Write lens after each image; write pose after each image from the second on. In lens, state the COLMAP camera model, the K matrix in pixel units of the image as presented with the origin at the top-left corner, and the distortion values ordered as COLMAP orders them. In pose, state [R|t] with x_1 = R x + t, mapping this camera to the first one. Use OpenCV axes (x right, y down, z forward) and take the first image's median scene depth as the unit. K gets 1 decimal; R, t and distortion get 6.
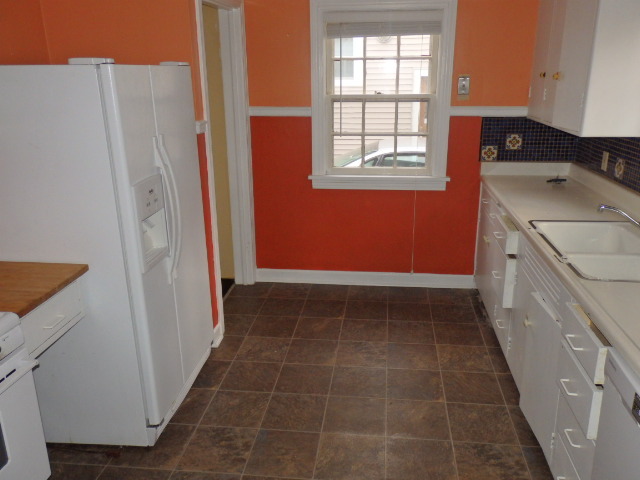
lens RADIAL K [[537.9, 0, 325.4], [0, 537.9, 241.6], [0, 0, 1]] dist [0.005555, 0.046206]
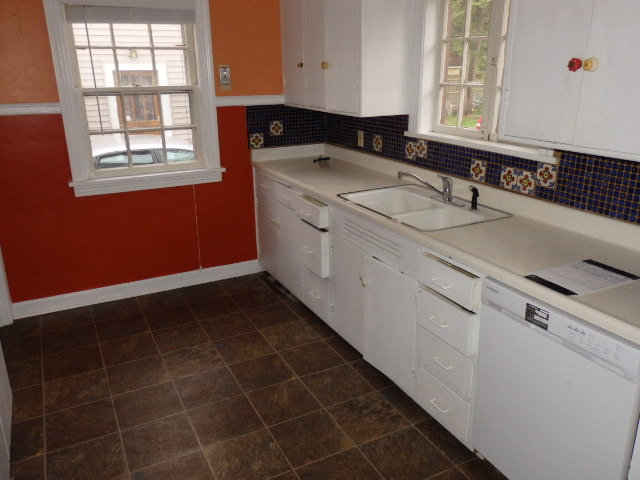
lens RADIAL K [[537.9, 0, 322.0], [0, 537.9, 241.0], [0, 0, 1]] dist [0.005555, 0.046206]
pose [[0.830460, -0.176642, 0.528330, -0.181552], [0.173733, 0.983219, 0.055647, -0.009134], [-0.529294, 0.045576, 0.847213, 0.060489]]
